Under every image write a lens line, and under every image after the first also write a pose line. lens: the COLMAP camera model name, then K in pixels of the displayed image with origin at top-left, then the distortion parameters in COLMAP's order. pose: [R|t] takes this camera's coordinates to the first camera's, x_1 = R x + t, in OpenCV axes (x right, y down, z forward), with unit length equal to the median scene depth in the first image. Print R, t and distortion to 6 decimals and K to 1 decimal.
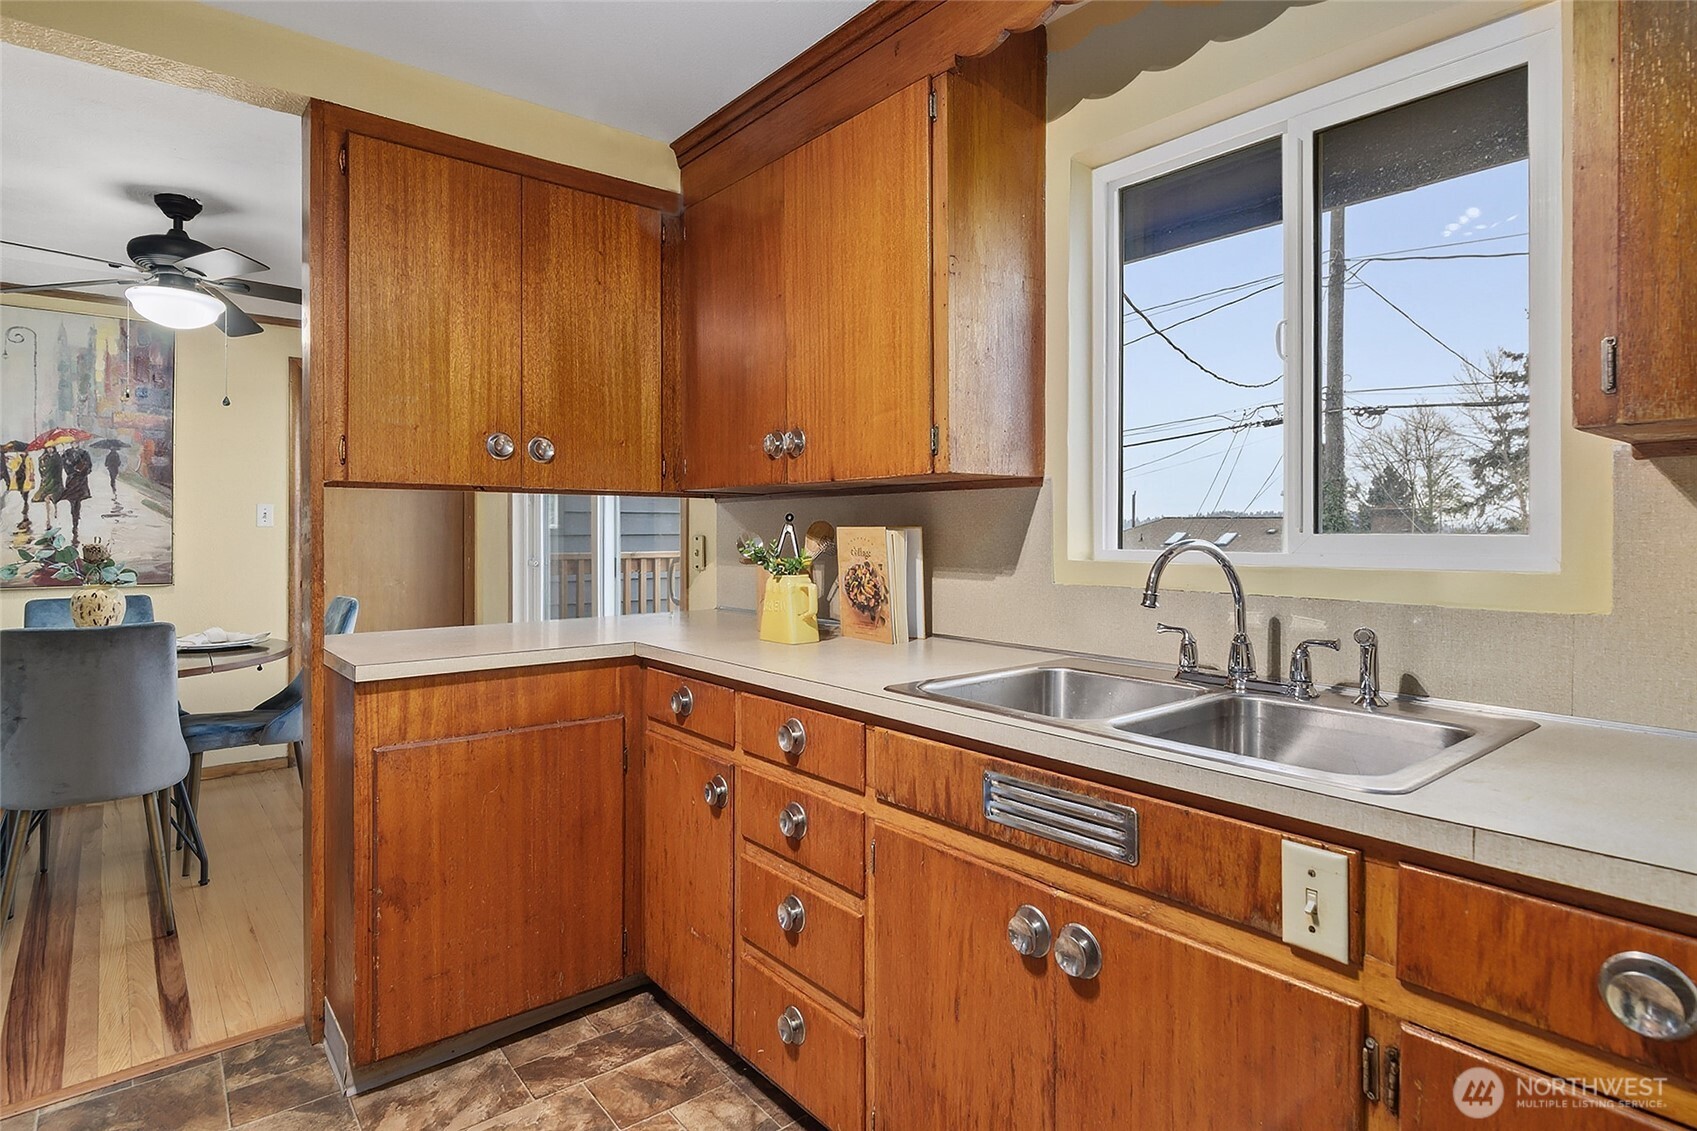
lens RADIAL K [[889.2, 0, 851.3], [0, 889.2, 531.1], [0, 0, 1]] dist [-0.001472, -0.000380]
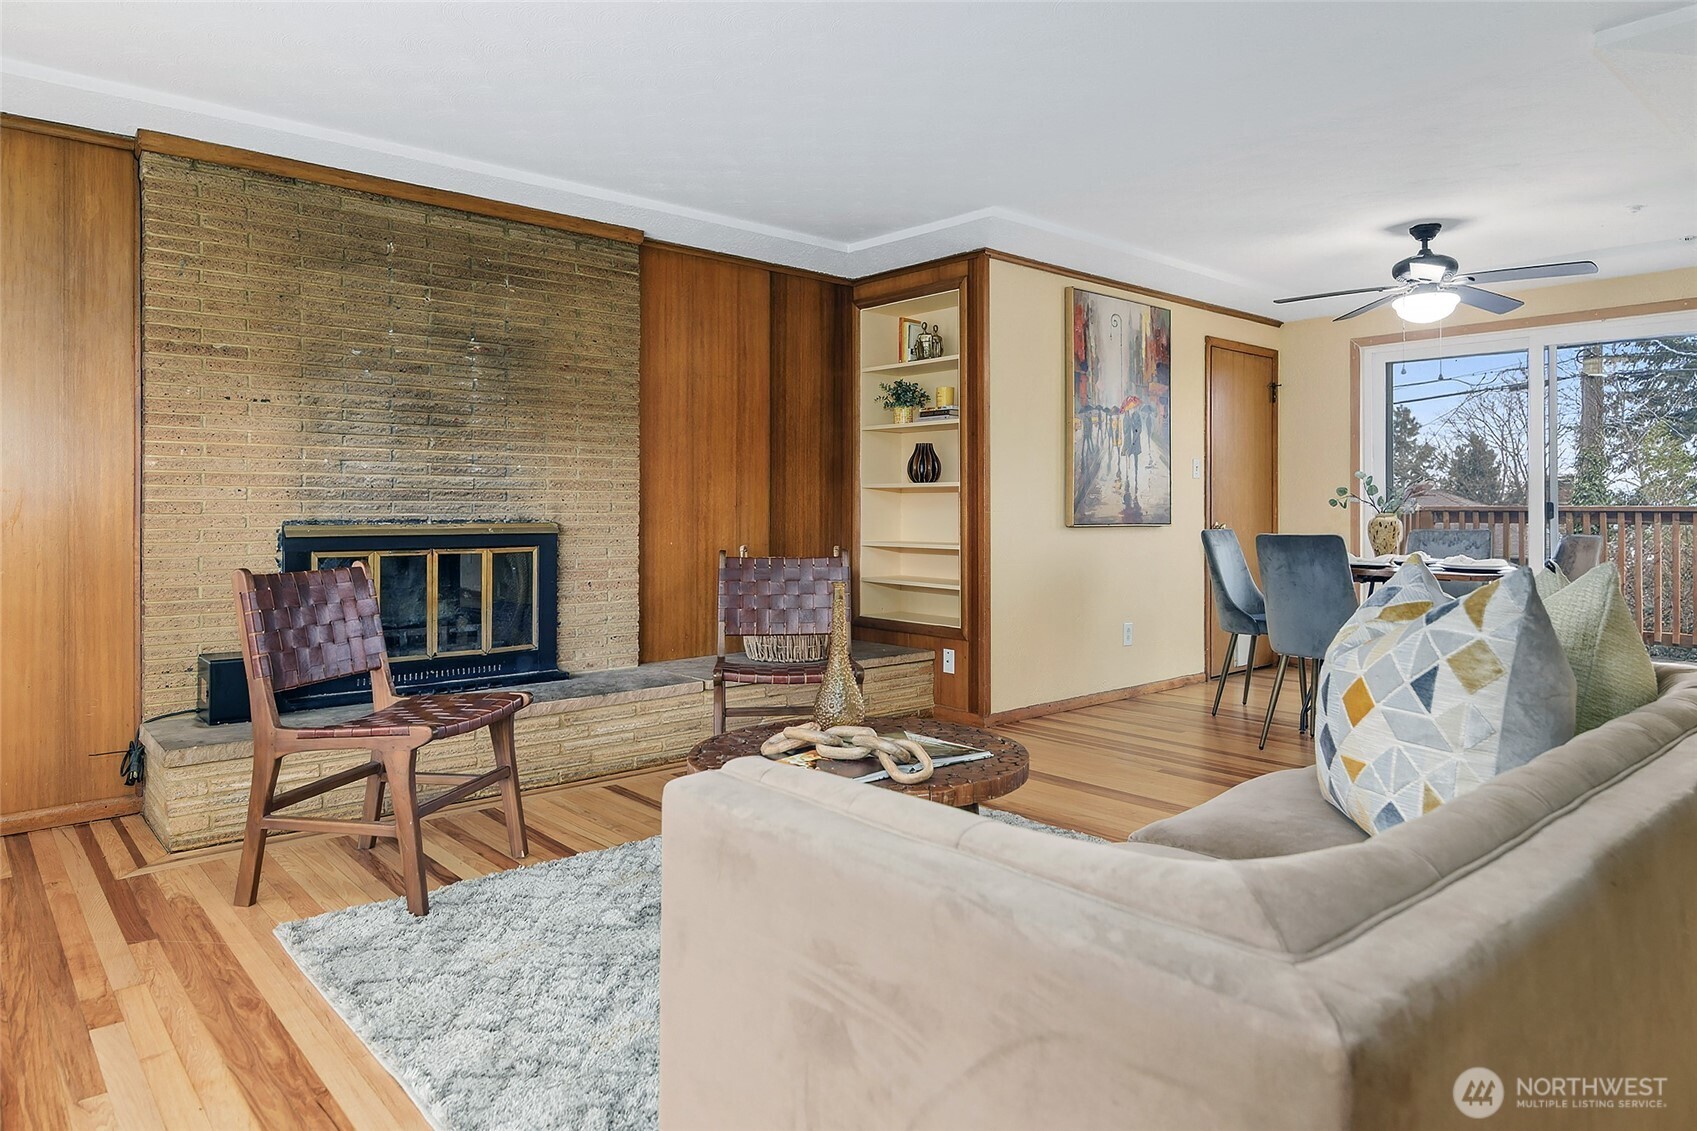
lens RADIAL K [[1046.6, 0, 847.0], [0, 1046.6, 507.4], [0, 0, 1]] dist [-0.000158, -0.000590]
pose [[0.999661, -0.003895, 0.025734, -1.284122], [0.004021, 0.999980, -0.004873, 0.043083], [-0.025715, 0.004975, 0.999657, -0.428212]]
